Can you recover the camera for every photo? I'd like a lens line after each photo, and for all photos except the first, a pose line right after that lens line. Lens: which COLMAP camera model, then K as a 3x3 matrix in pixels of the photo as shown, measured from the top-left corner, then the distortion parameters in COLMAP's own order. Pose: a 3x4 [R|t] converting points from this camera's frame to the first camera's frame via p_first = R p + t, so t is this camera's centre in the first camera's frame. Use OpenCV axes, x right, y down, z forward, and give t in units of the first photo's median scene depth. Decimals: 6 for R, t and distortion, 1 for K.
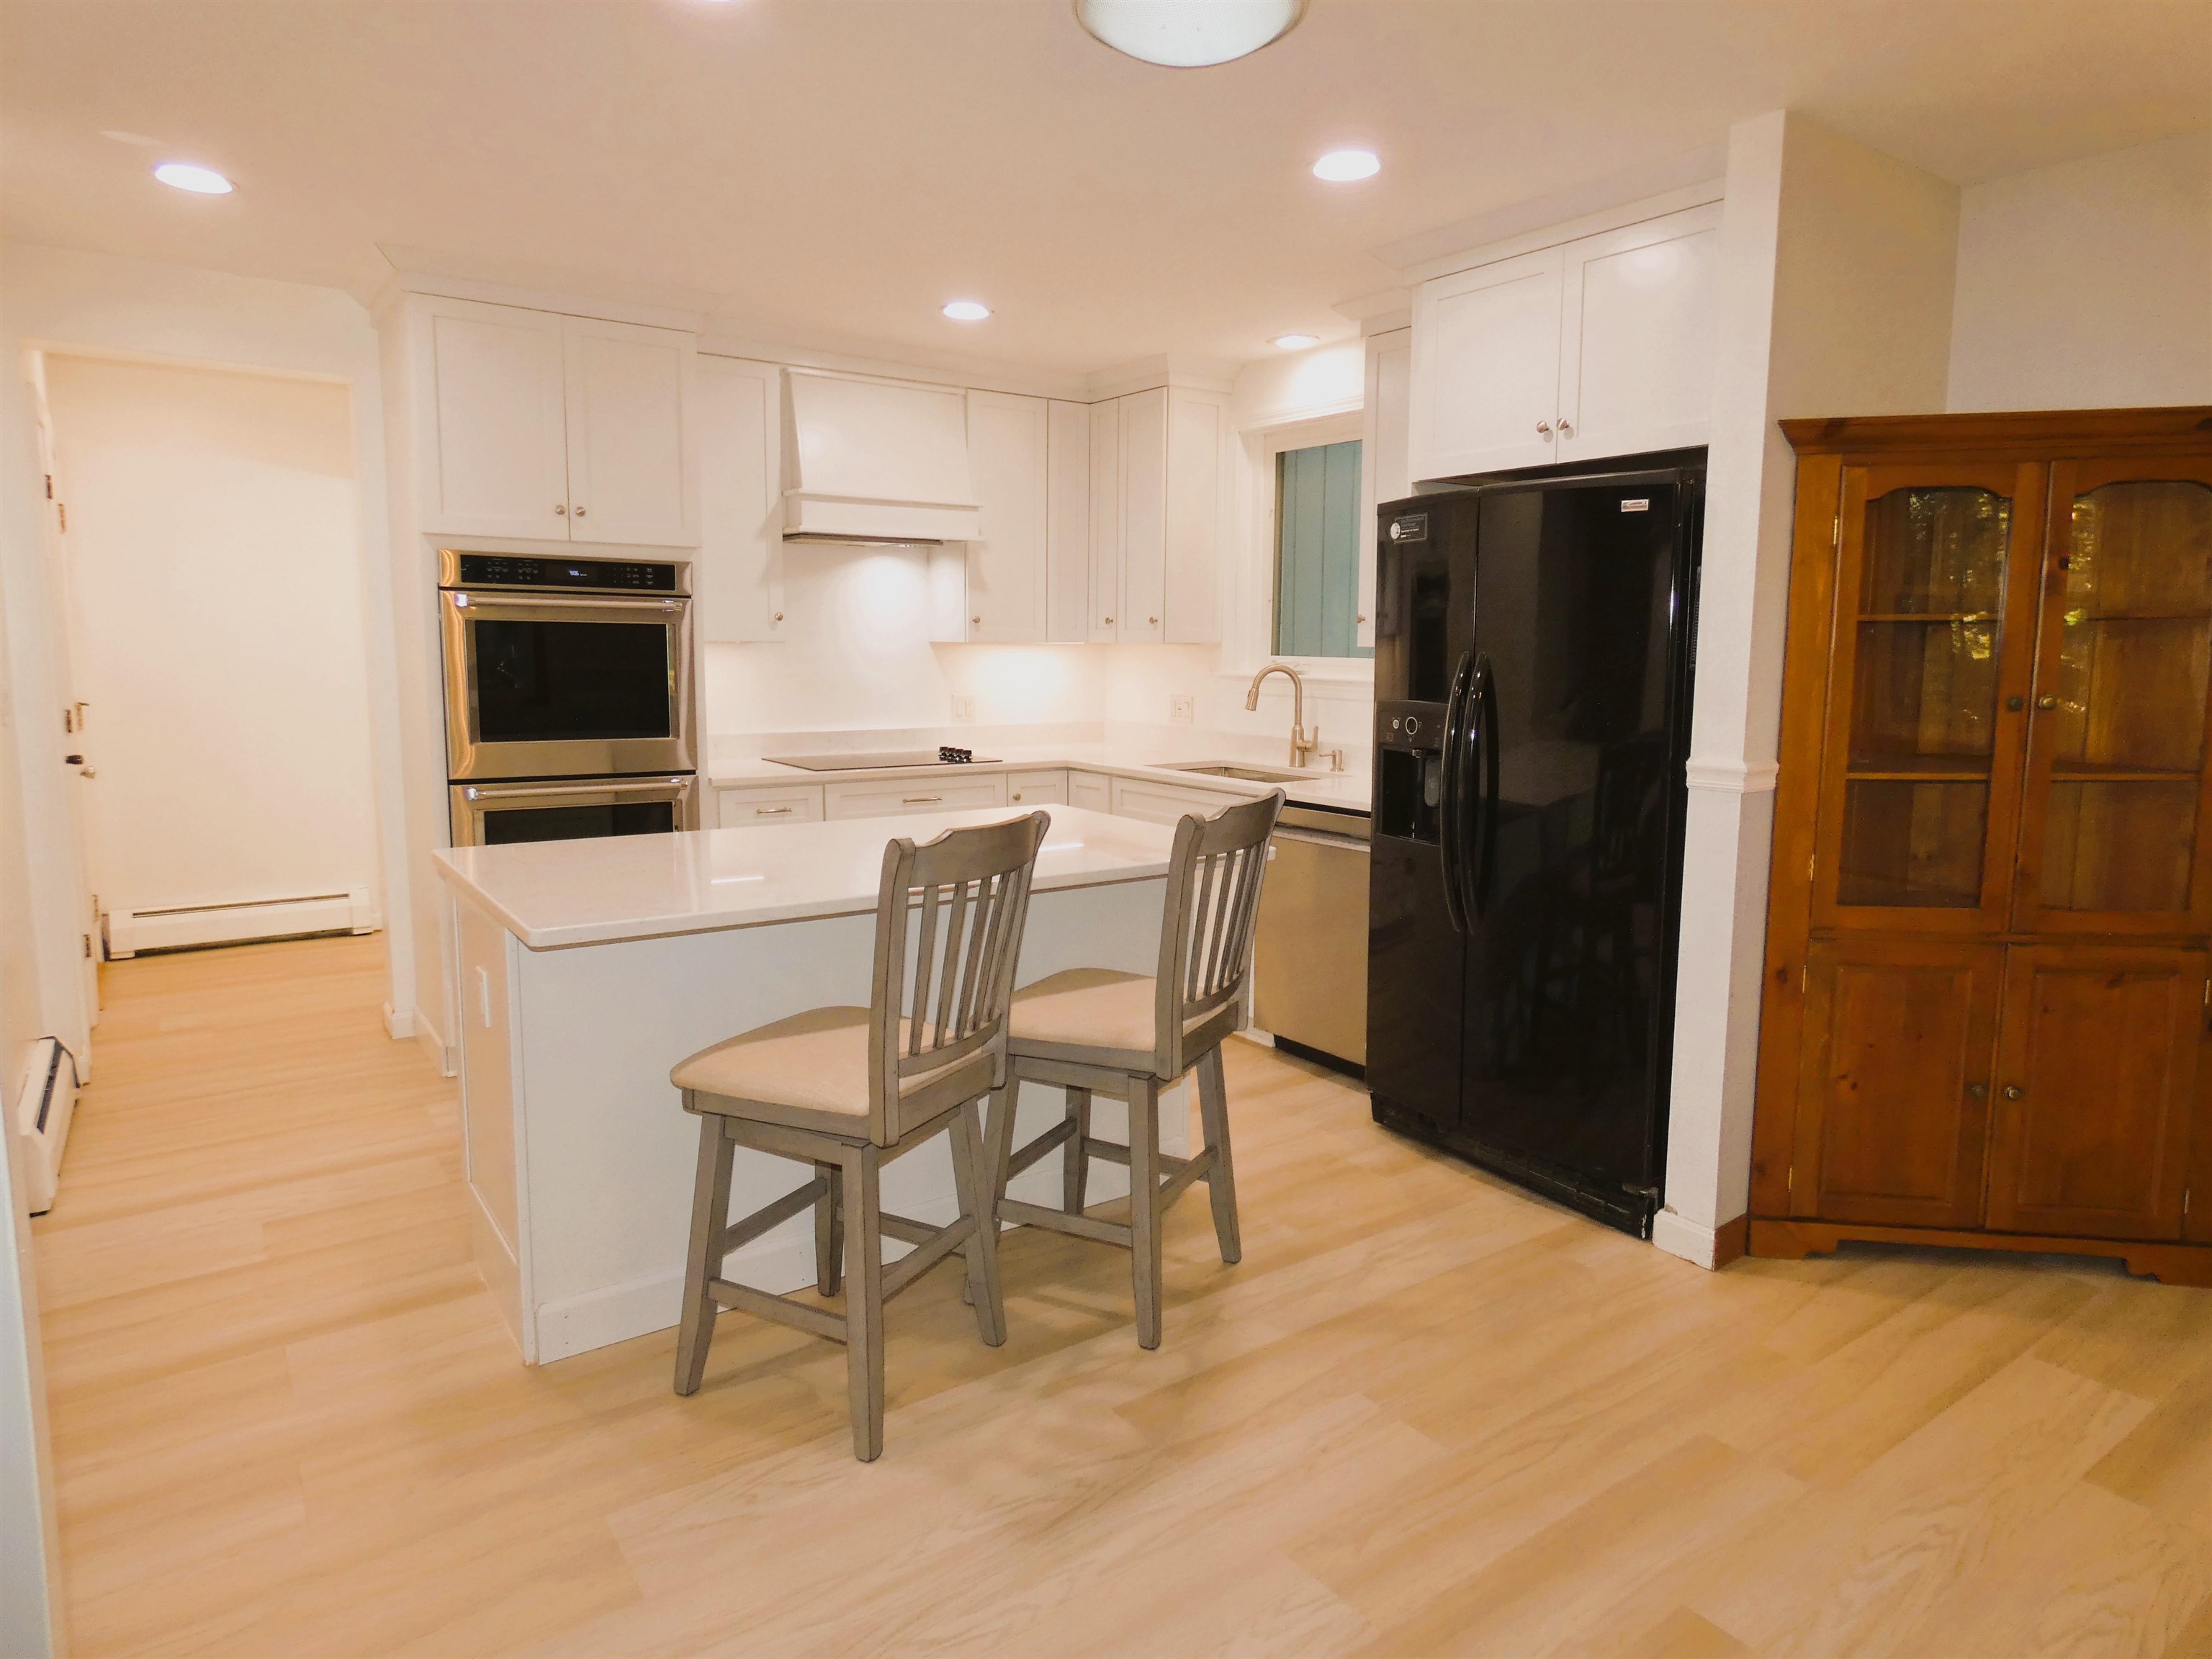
lens RADIAL K [[1321.5, 0, 1117.5], [0, 1321.5, 812.3], [0, 0, 1]] dist [-0.003169, -0.002319]
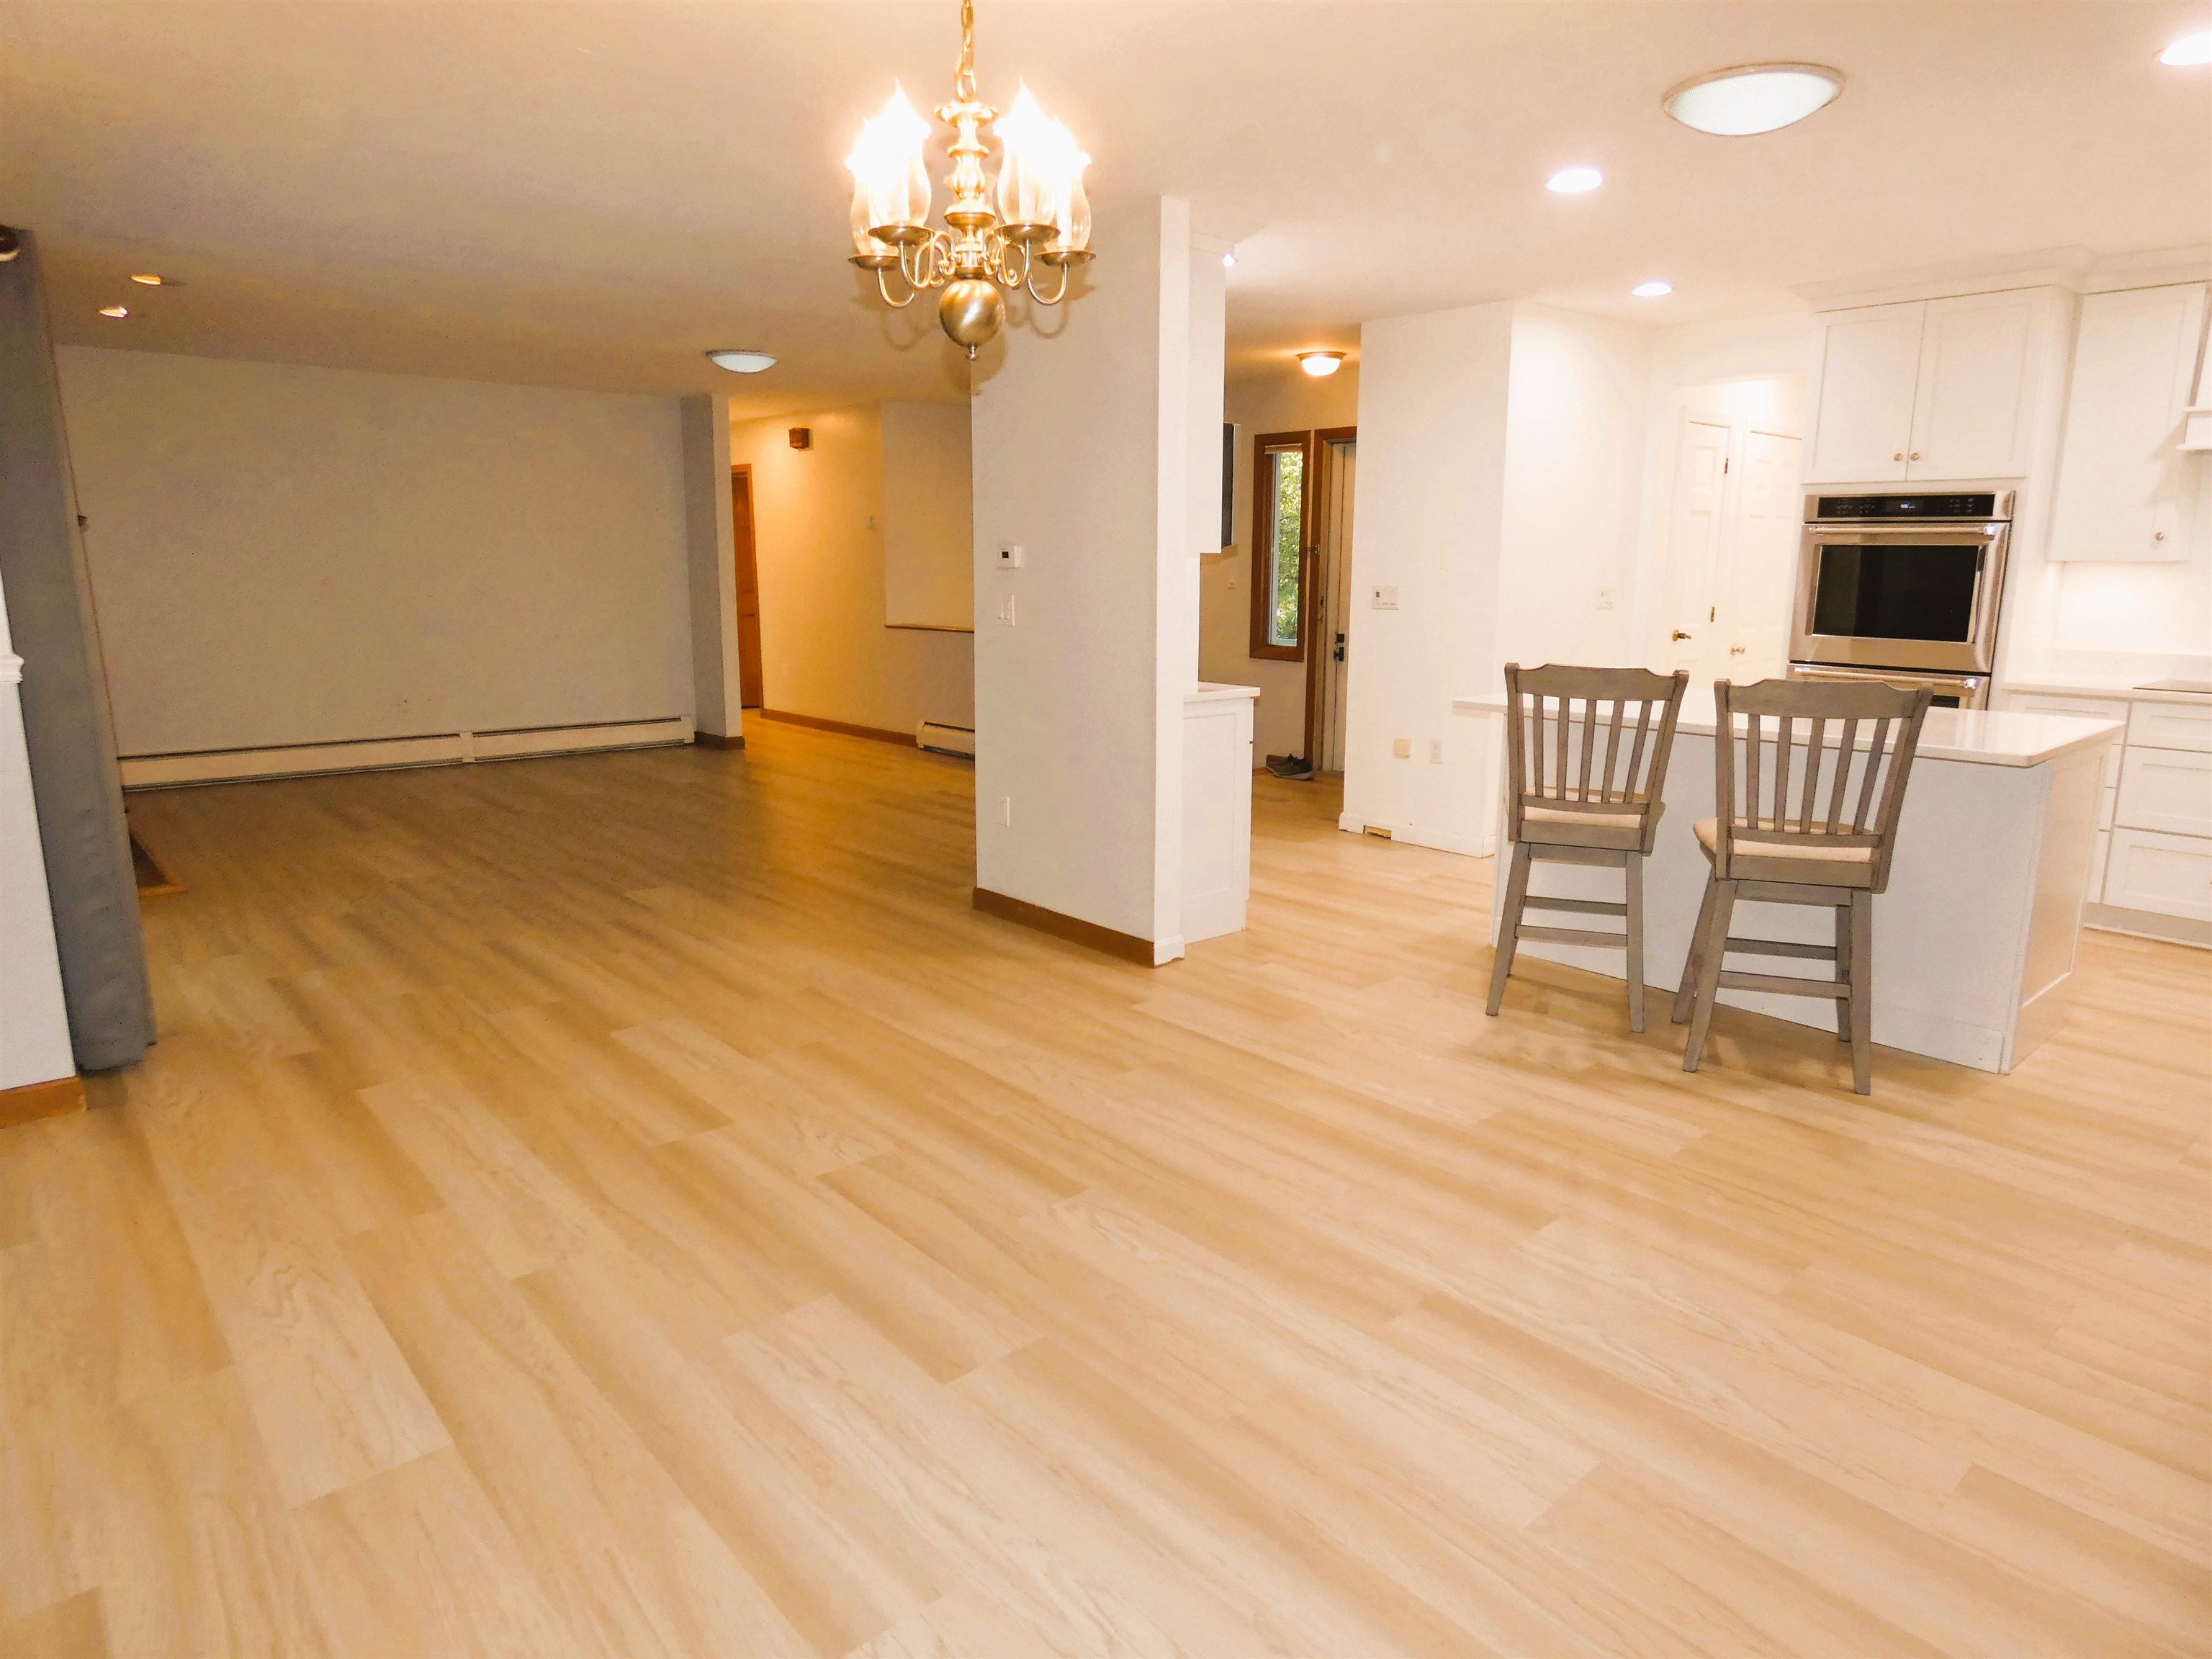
lens RADIAL K [[1321.5, 0, 1117.5], [0, 1321.5, 812.3], [0, 0, 1]] dist [-0.003169, -0.002319]
pose [[0.102902, 0.180961, -0.978092, 0.821450], [-0.133360, 0.976944, 0.166718, -0.005256], [0.985711, 0.113283, 0.124663, 0.138128]]
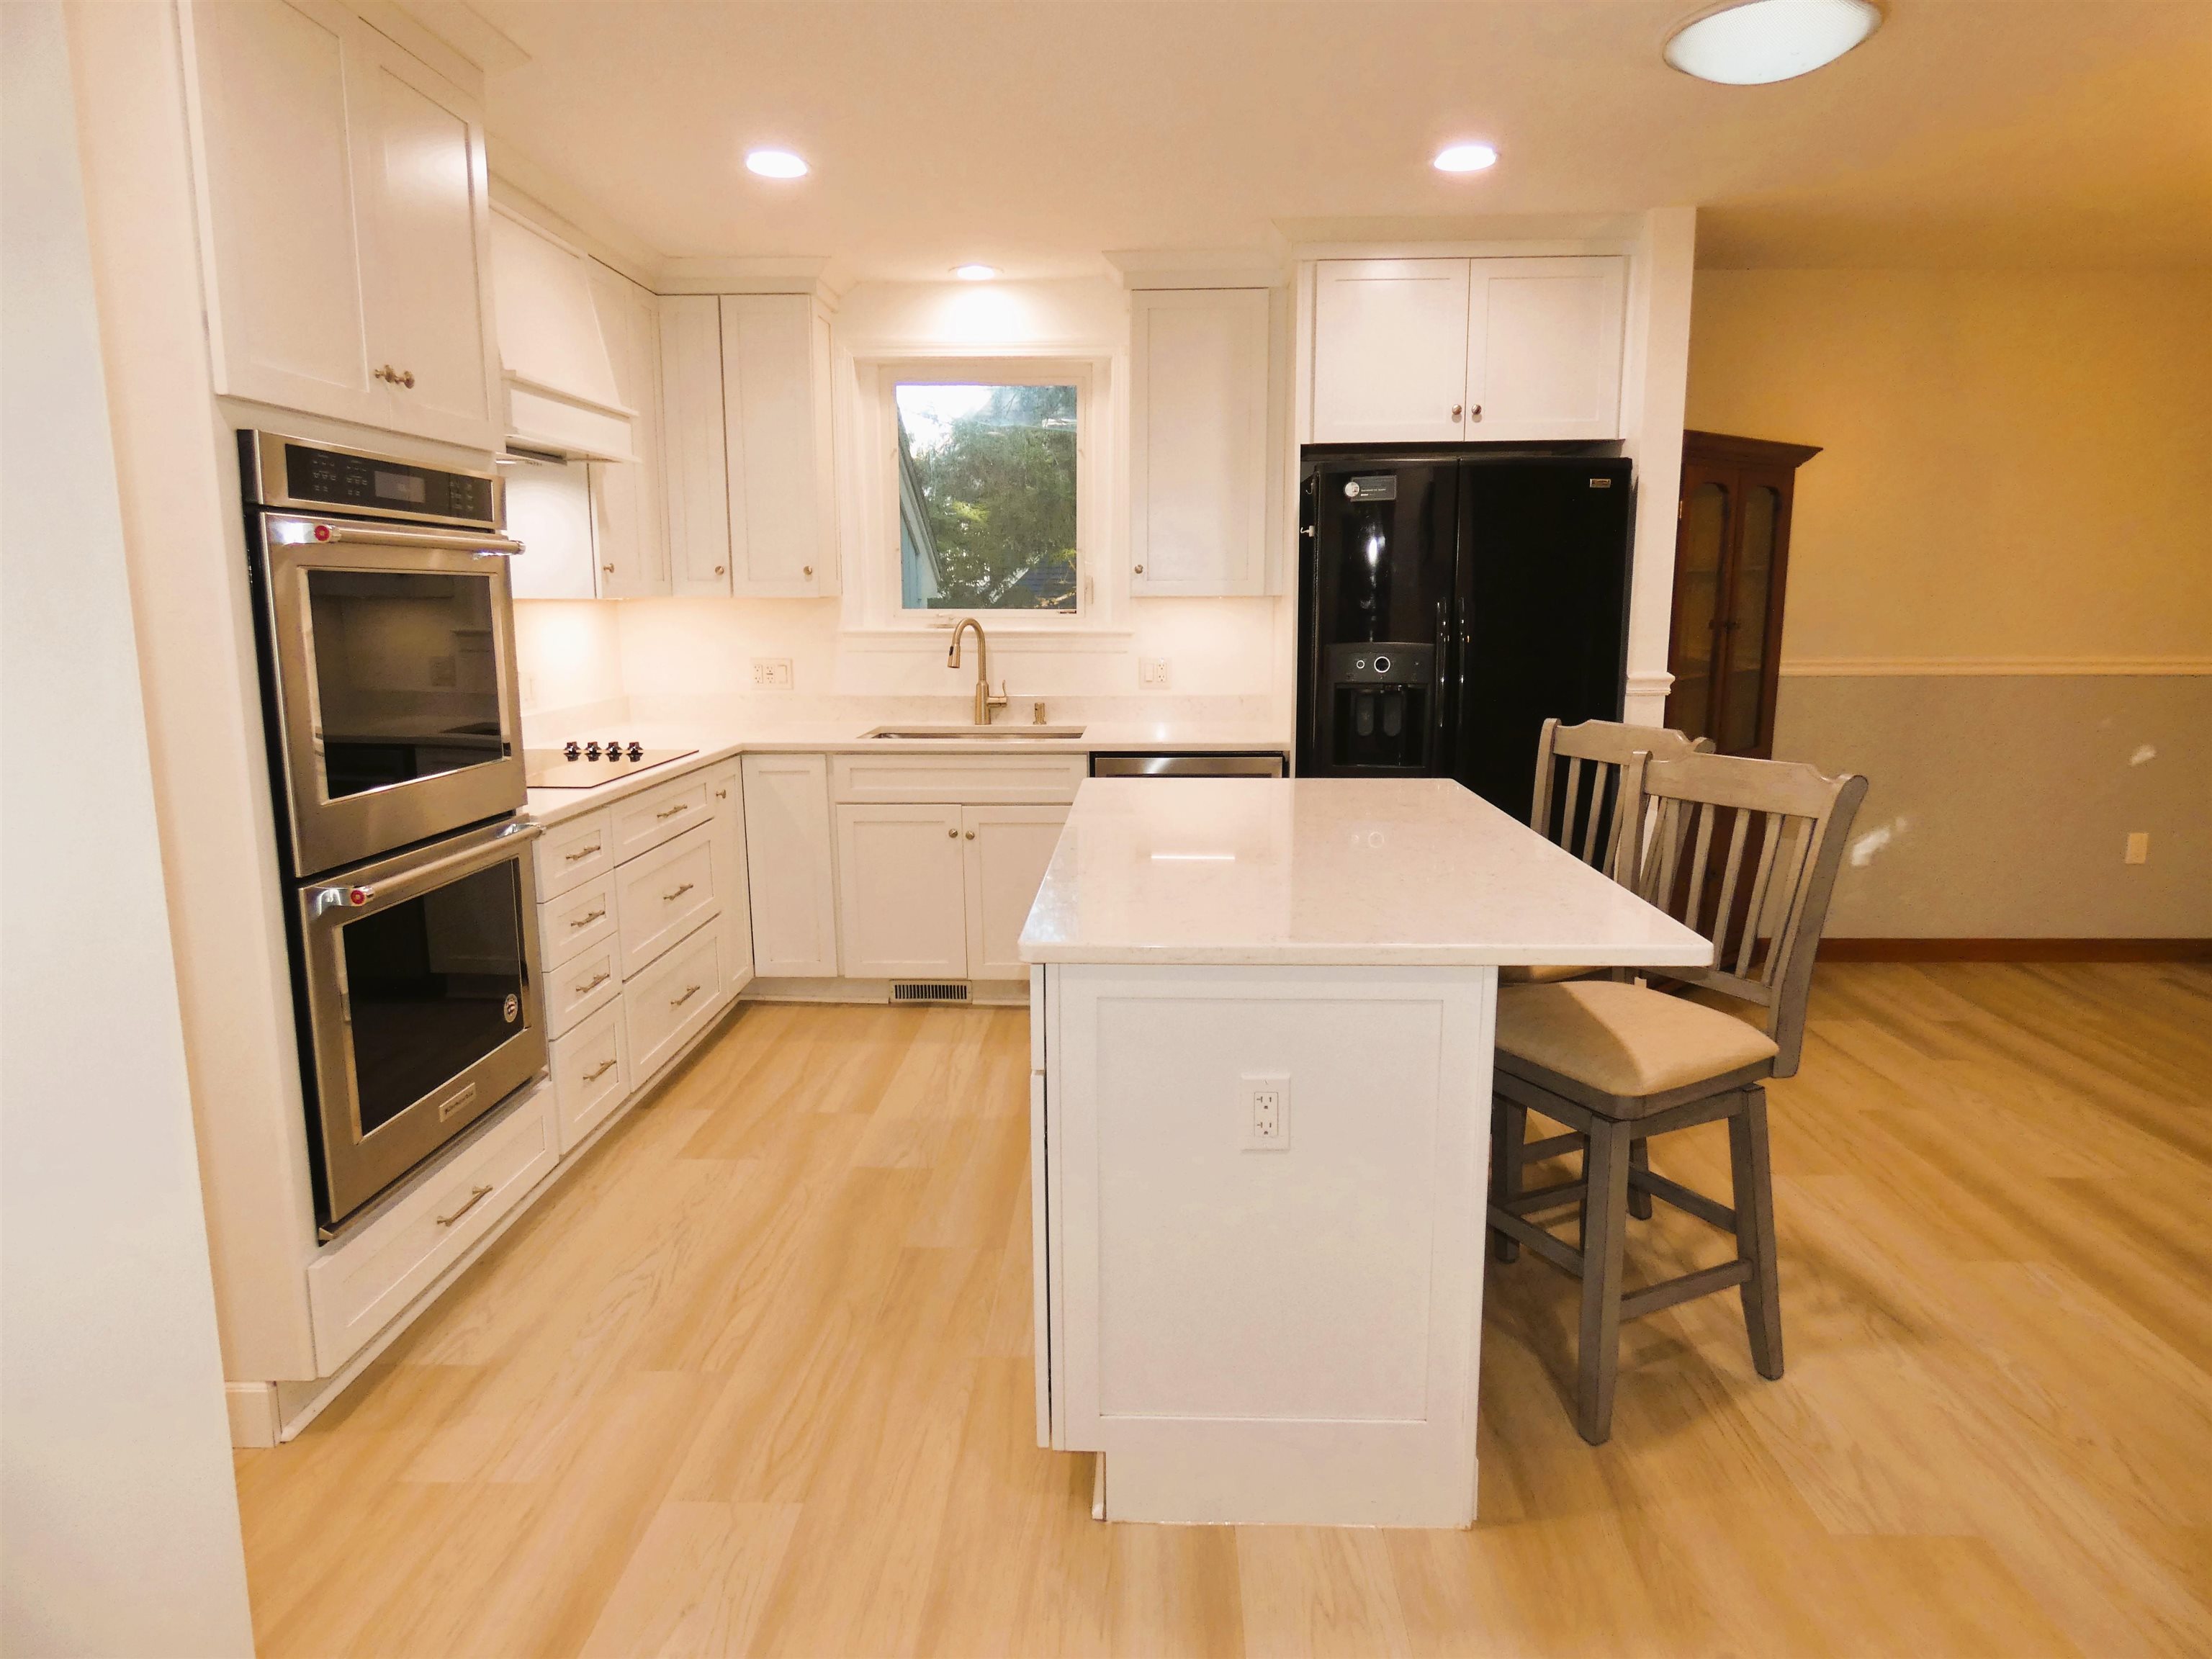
lens RADIAL K [[1321.5, 0, 1117.5], [0, 1321.5, 812.3], [0, 0, 1]] dist [-0.003169, -0.002319]
pose [[0.606325, -0.140641, 0.782682, -0.707834], [0.112287, 0.989517, 0.090821, -0.059525], [-0.787250, 0.032819, 0.615760, 0.421653]]
